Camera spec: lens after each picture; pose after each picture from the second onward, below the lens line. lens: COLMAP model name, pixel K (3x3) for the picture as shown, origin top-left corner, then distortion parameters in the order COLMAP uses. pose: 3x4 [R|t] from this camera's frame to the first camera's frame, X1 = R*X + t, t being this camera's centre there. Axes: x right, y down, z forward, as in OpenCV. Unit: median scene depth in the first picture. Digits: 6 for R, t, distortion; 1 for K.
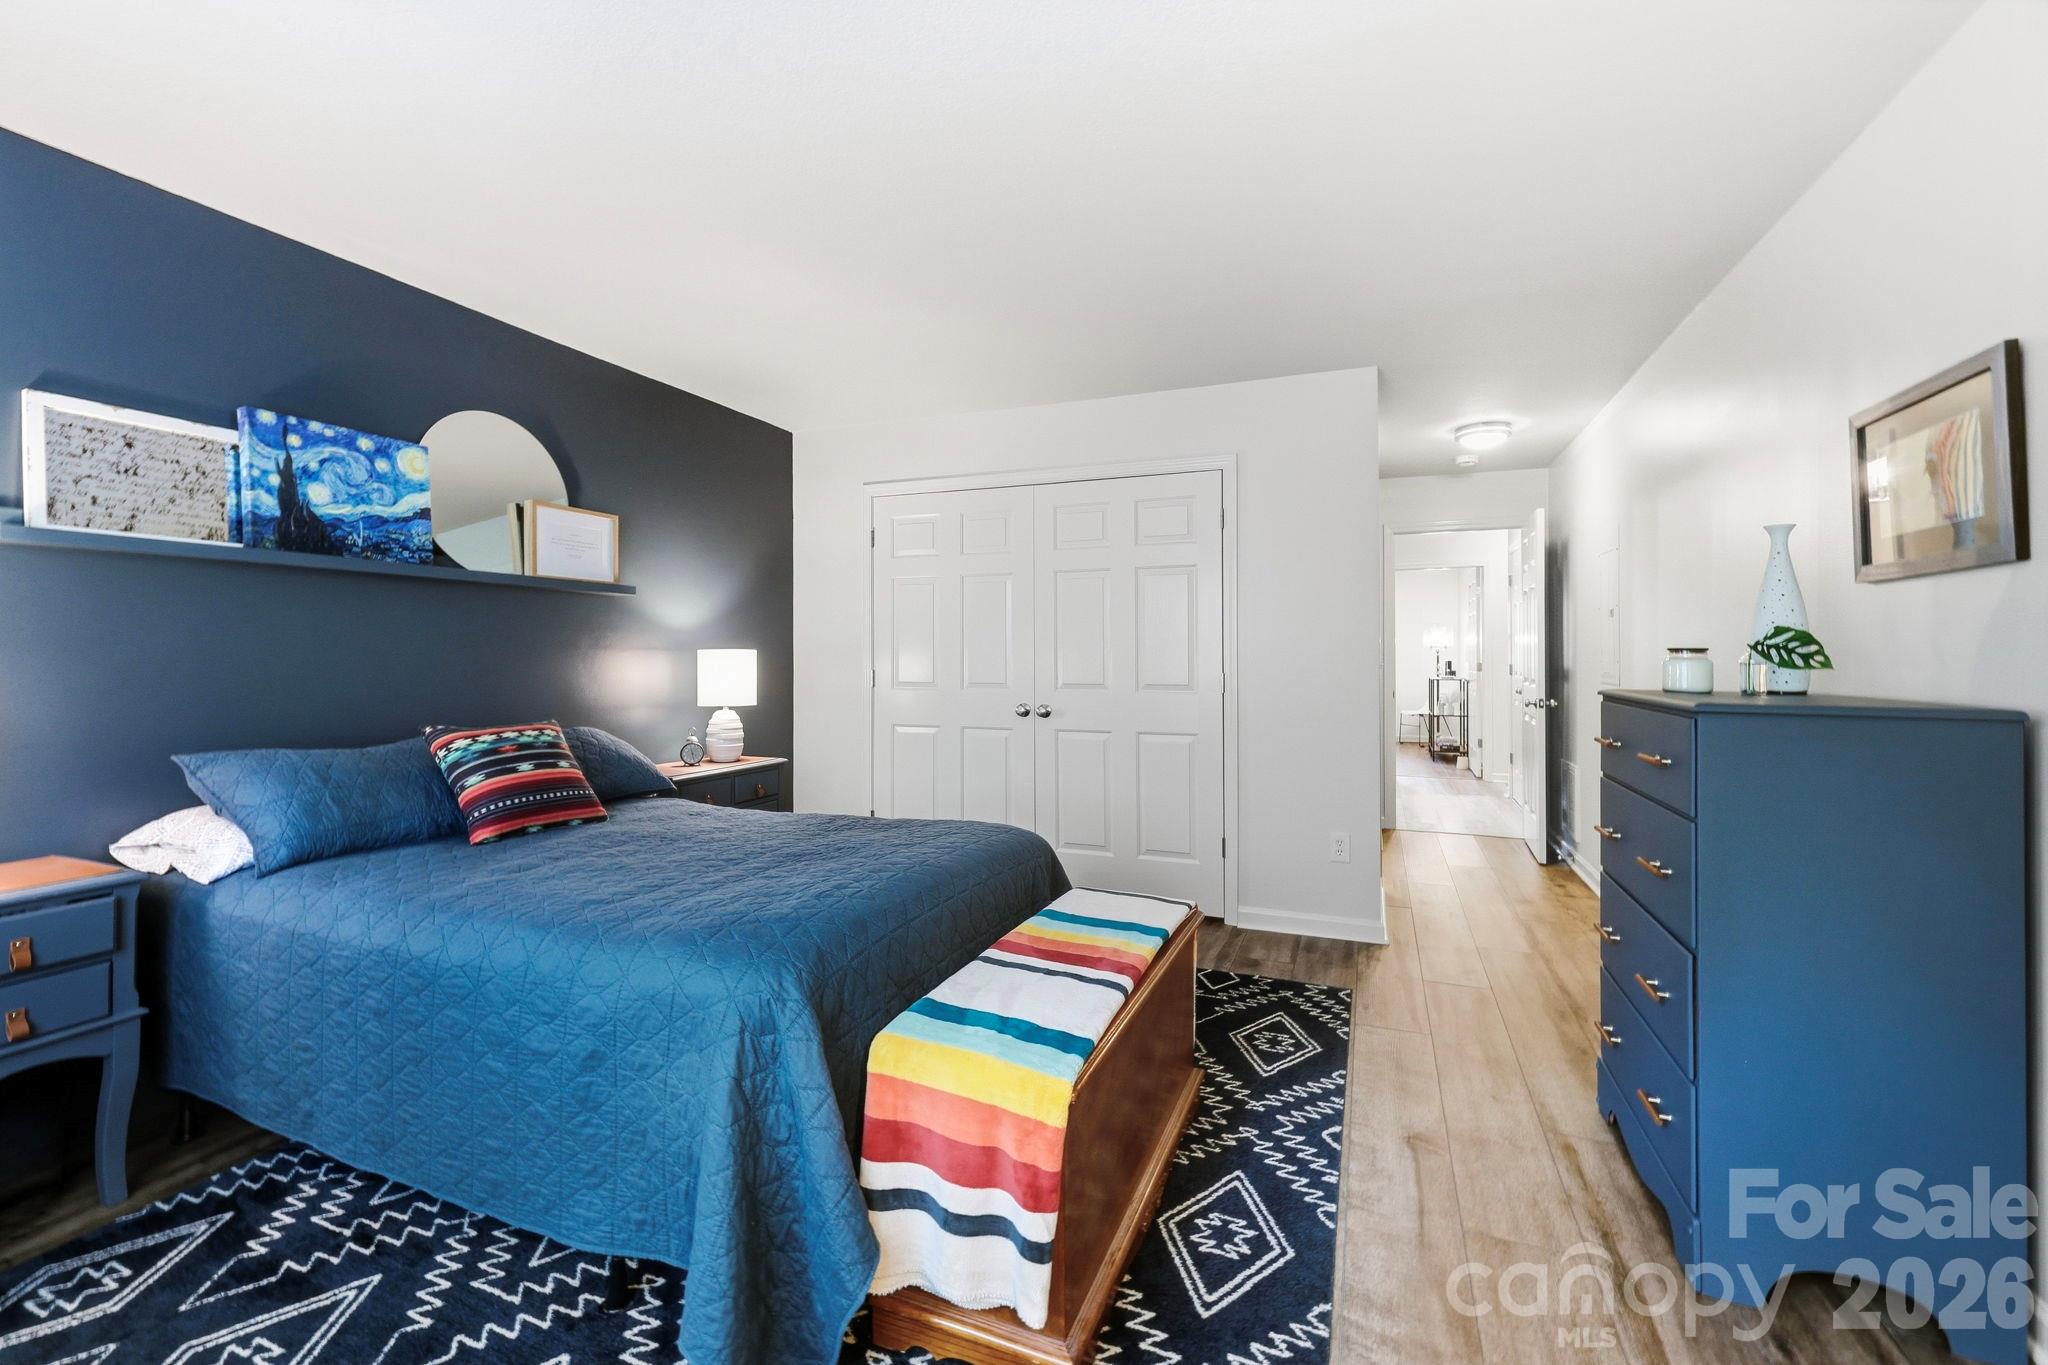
lens RADIAL K [[869.5, 0, 984.4], [0, 869.5, 659.6], [0, 0, 1]] dist [0.001534, 0.000236]
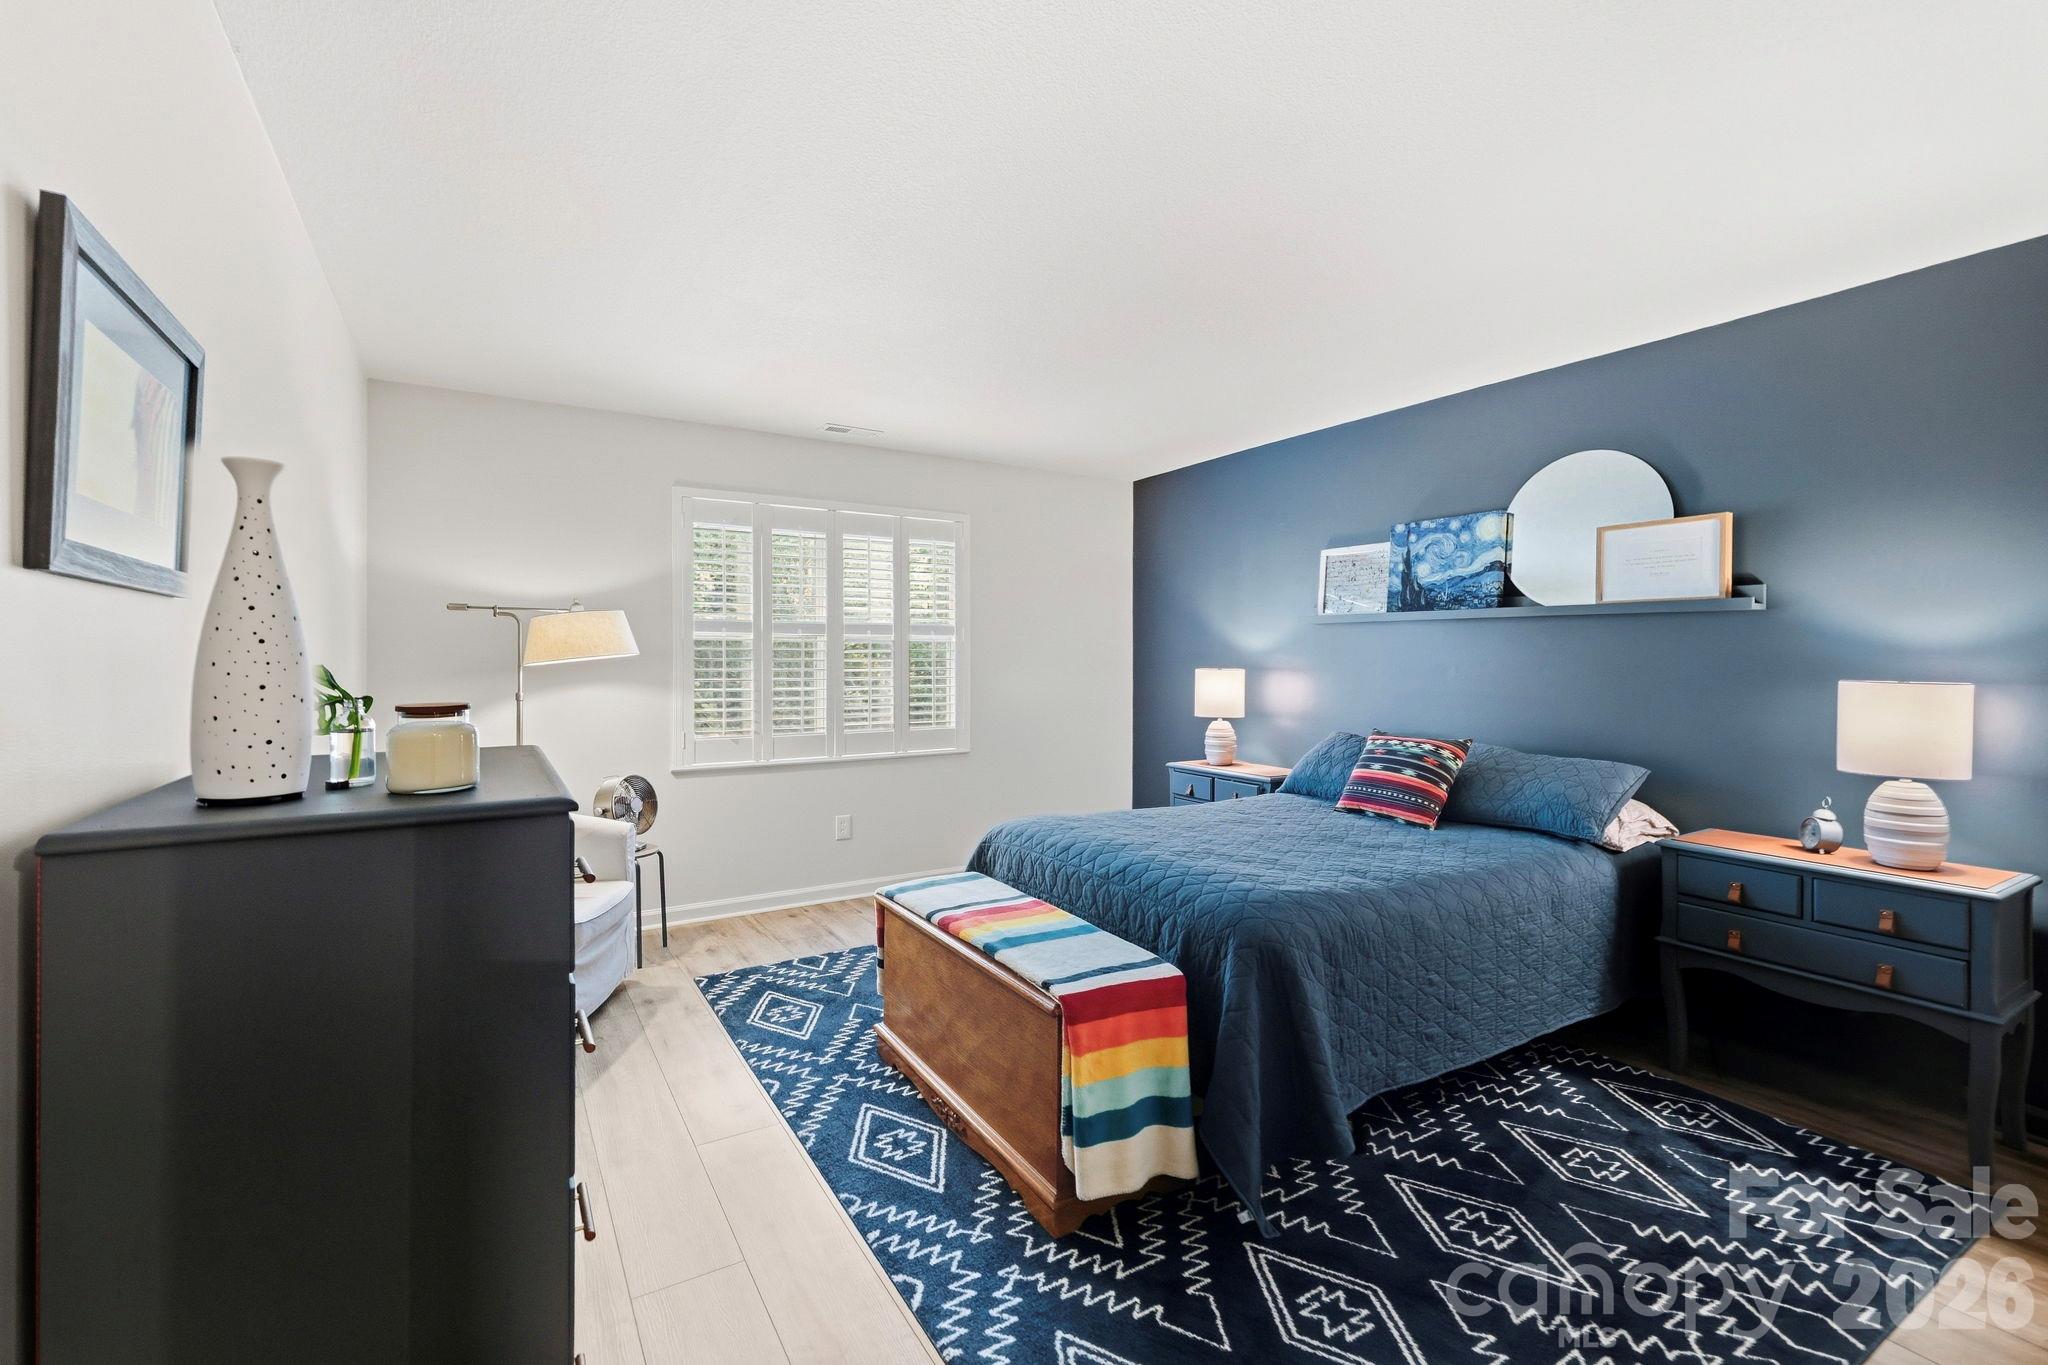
lens RADIAL K [[850.4, 0, 1024.6], [0, 850.4, 677.4], [0, 0, 1]] dist [-0.001592, -0.000161]
pose [[-0.553128, 0.013503, -0.832987, 0.846549], [-0.012889, 0.999610, 0.024763, -0.036091], [0.832996, 0.024434, -0.552738, 1.288343]]
